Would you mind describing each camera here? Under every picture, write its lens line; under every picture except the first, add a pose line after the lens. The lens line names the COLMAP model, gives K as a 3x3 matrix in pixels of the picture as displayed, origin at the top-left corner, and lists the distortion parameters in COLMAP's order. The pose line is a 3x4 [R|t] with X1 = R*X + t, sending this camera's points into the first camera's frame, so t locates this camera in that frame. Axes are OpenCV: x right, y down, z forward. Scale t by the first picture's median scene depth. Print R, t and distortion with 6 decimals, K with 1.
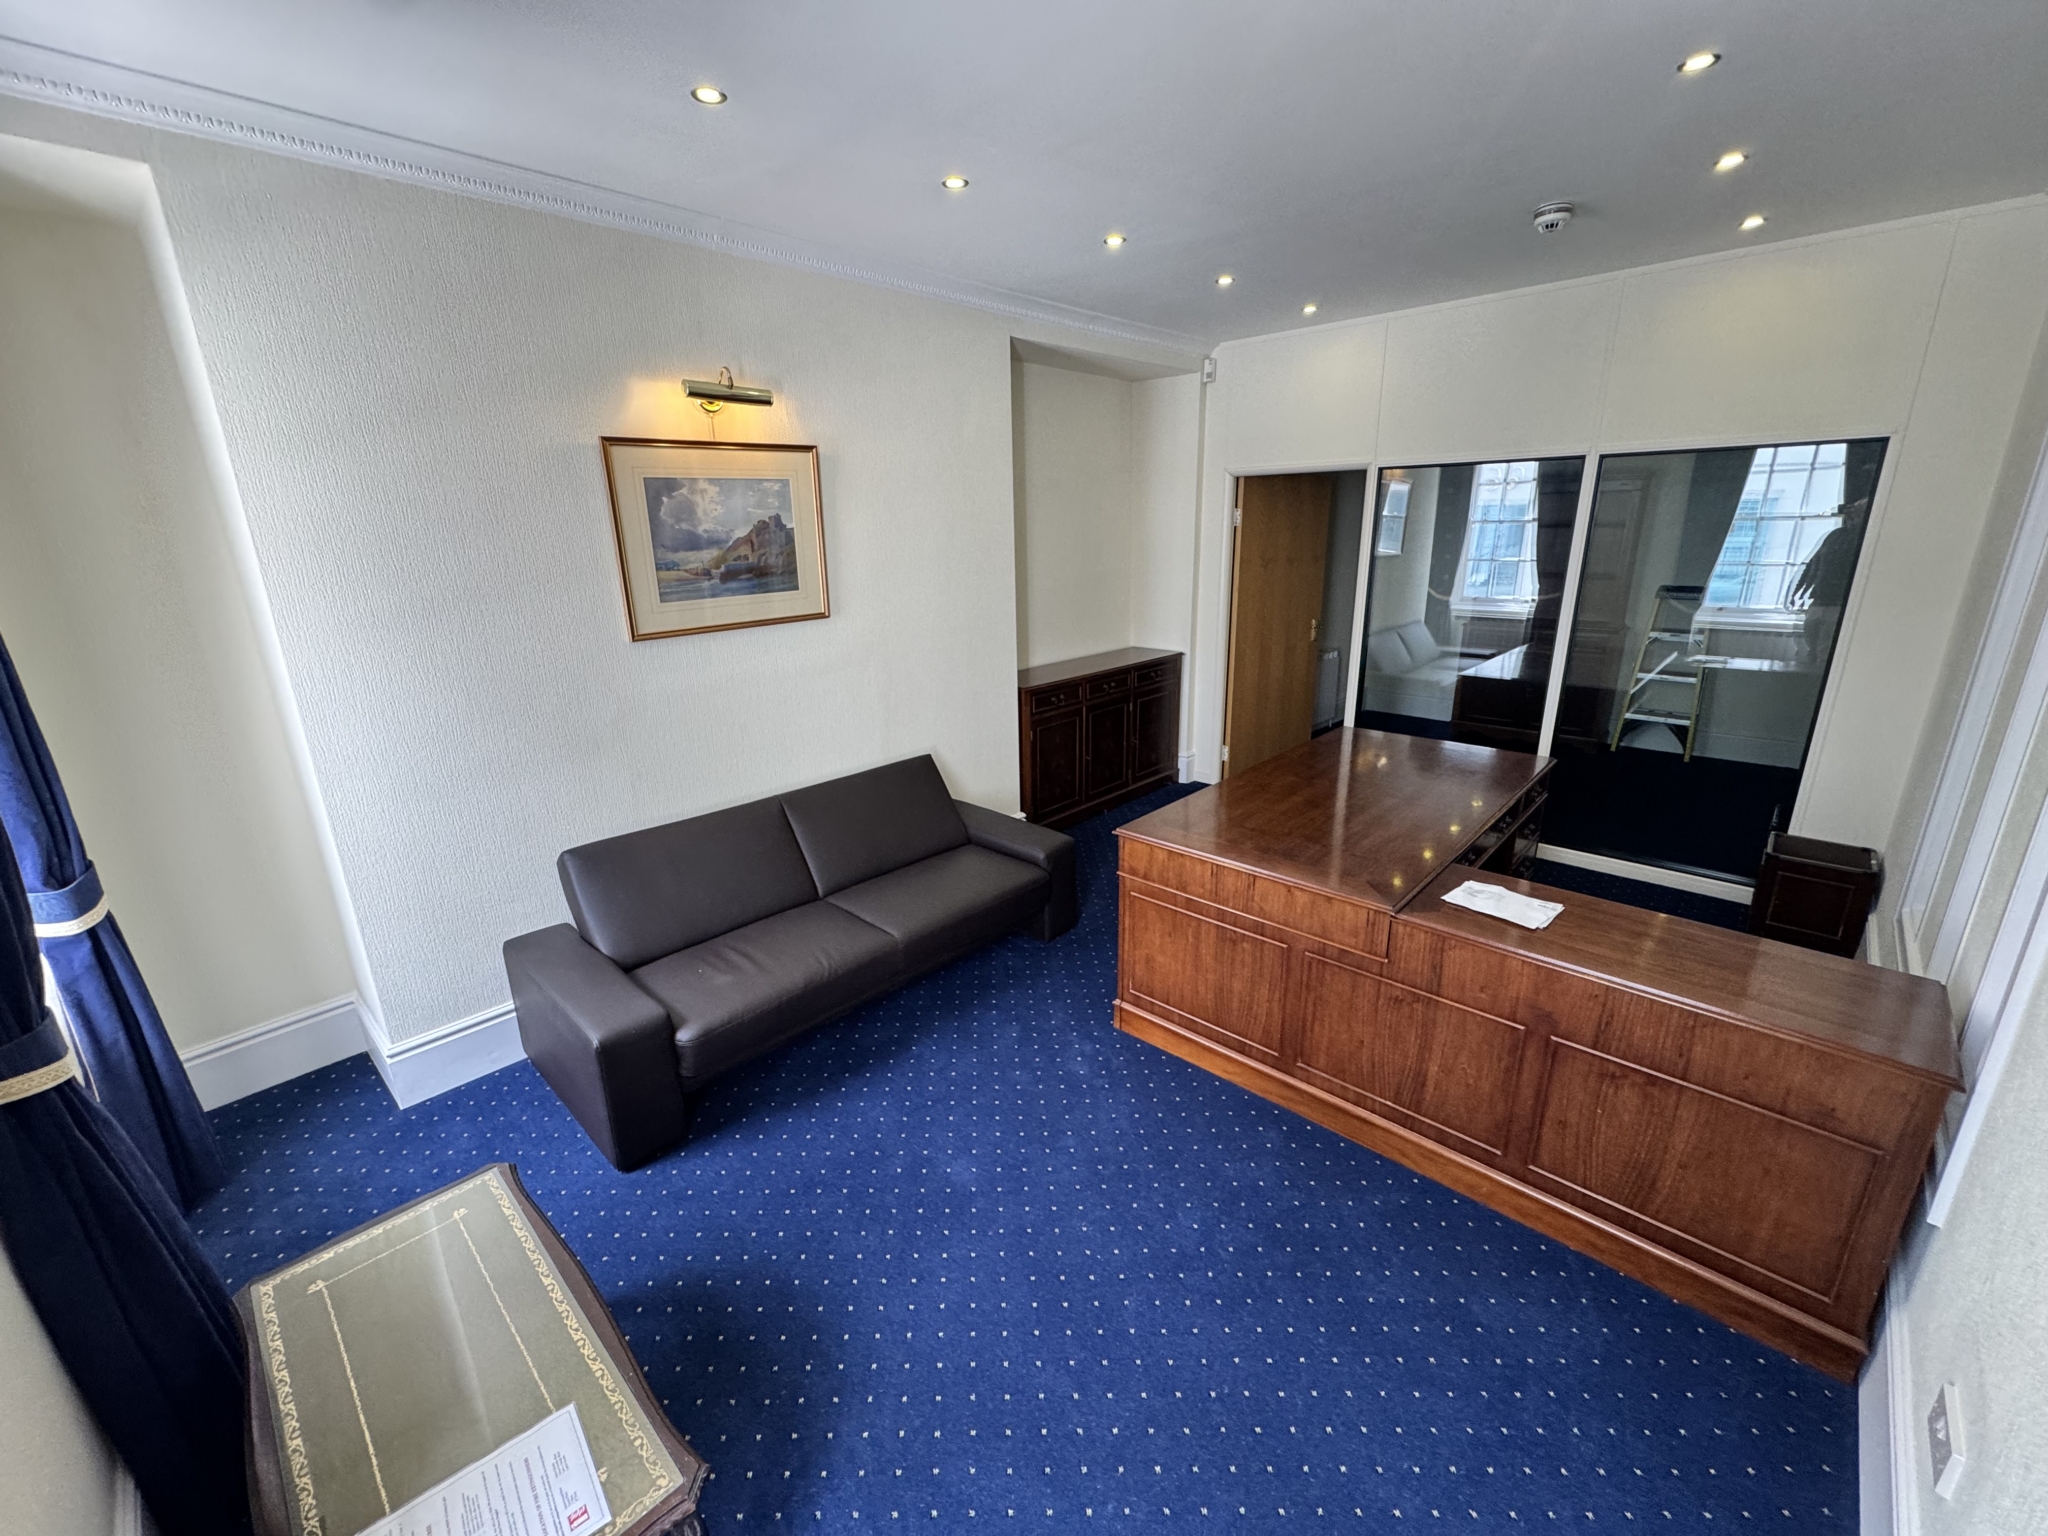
lens RADIAL K [[824.1, 0, 1025.0], [0, 824.1, 765.9], [0, 0, 1]] dist [-0.003491, 0.000476]
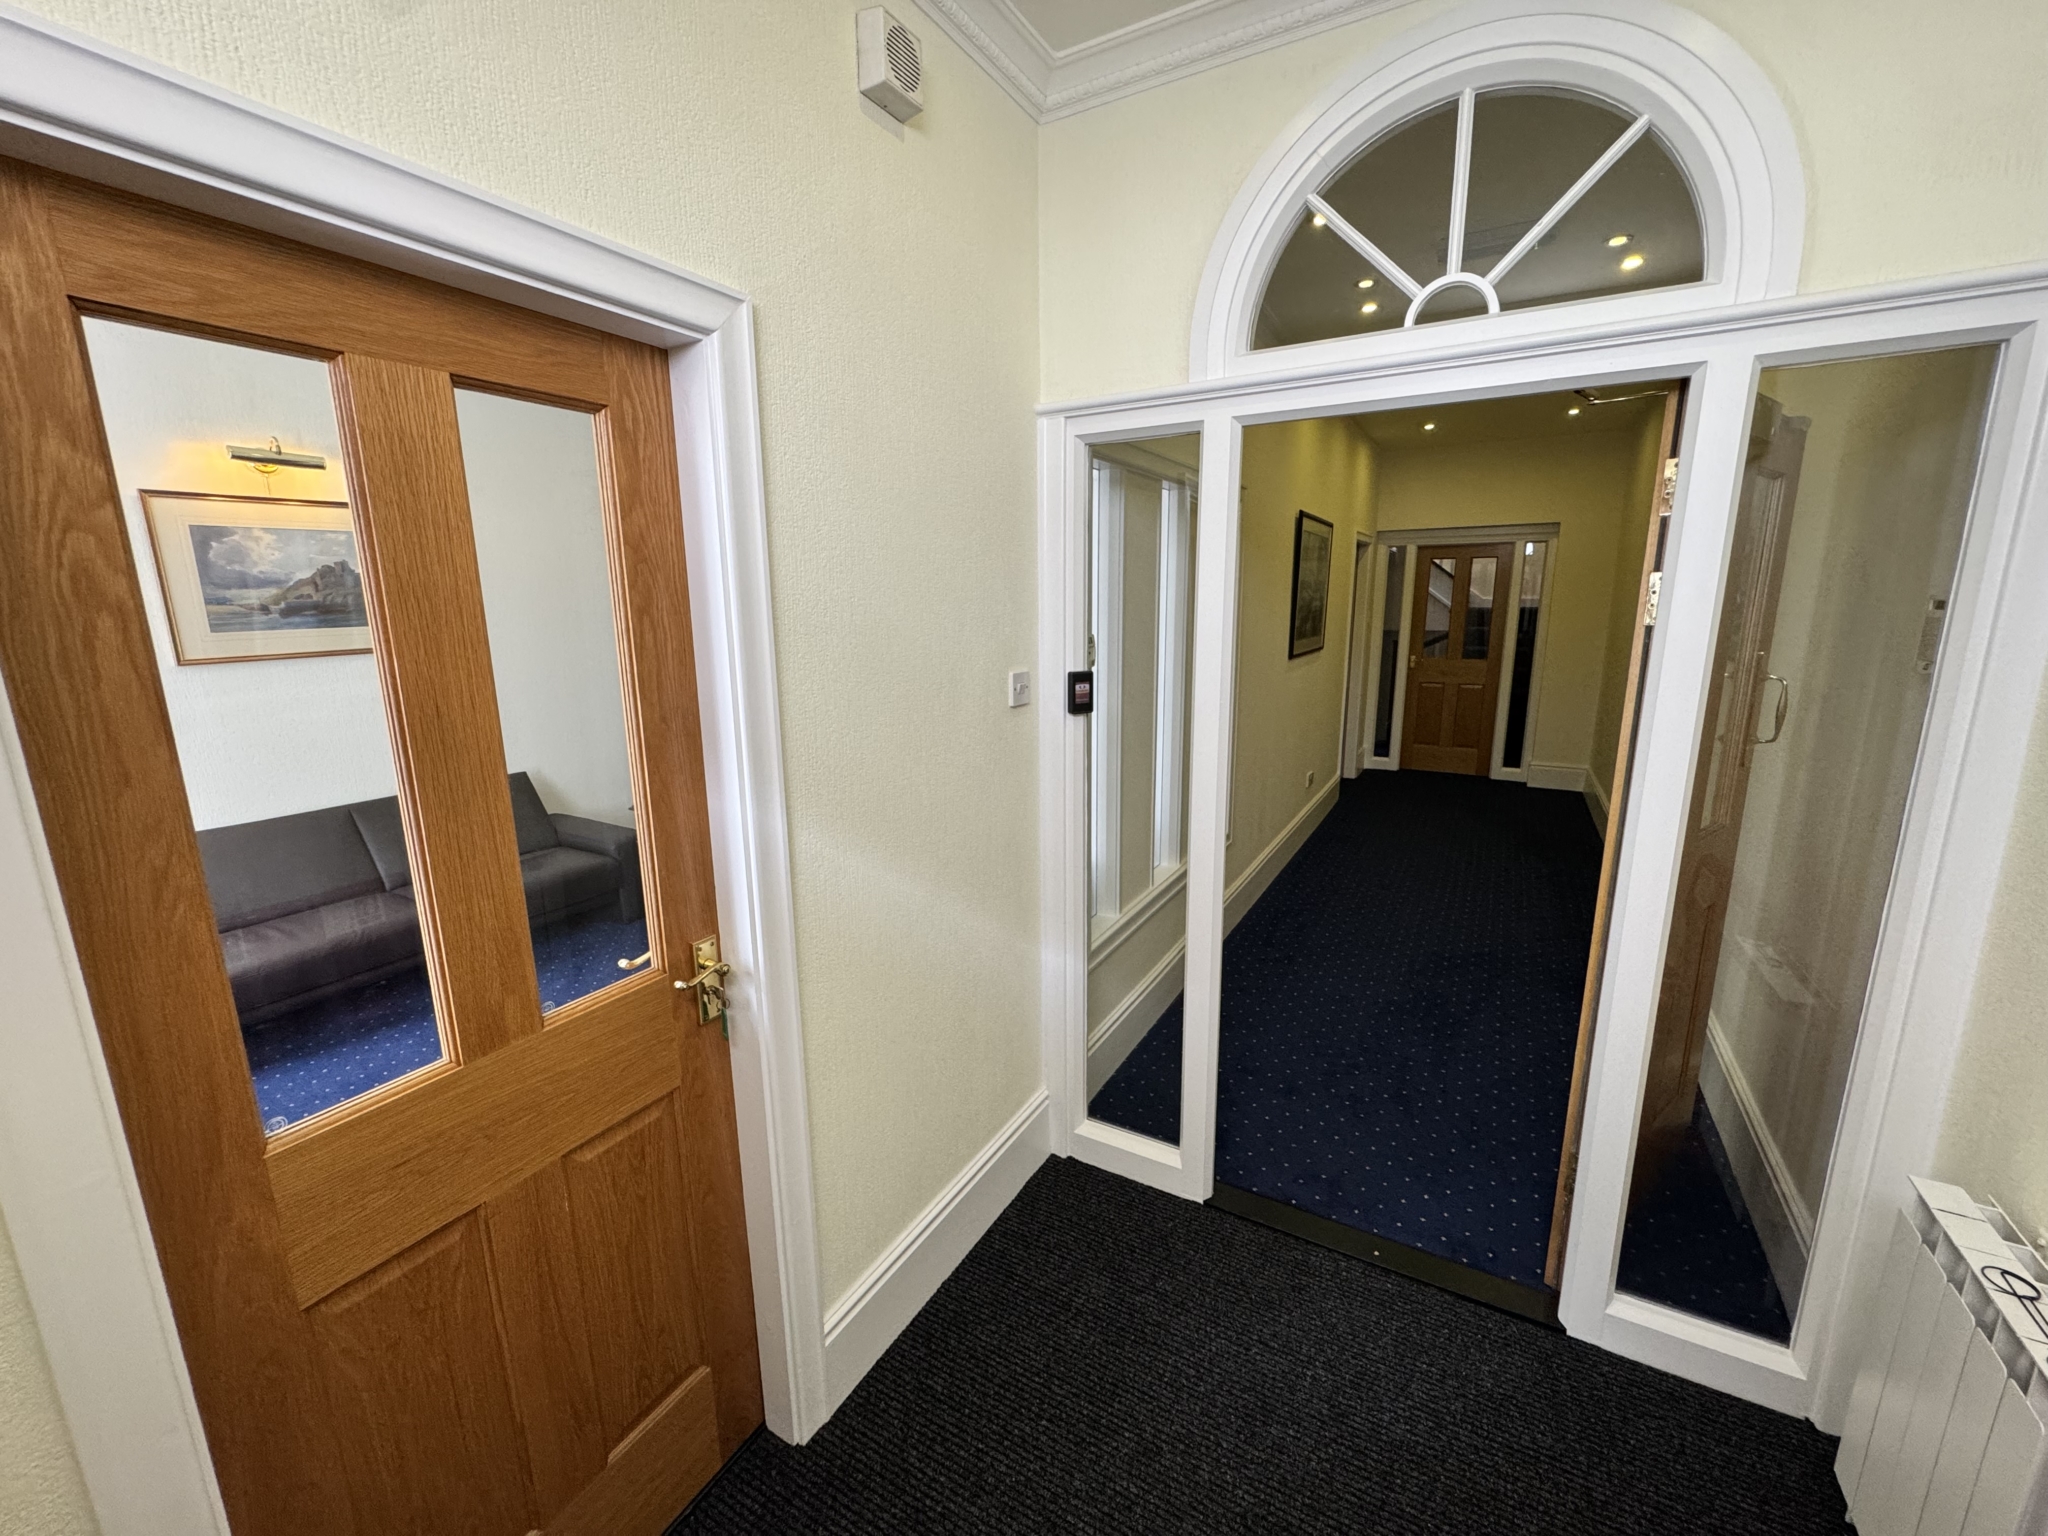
lens RADIAL K [[824.1, 0, 1023.3], [0, 824.1, 769.1], [0, 0, 1]] dist [-0.003491, 0.000476]
pose [[0.973557, -0.039020, 0.225086, 0.386806], [0.058083, 0.995205, -0.078701, 0.143918], [-0.220935, 0.089694, 0.971155, -0.335100]]
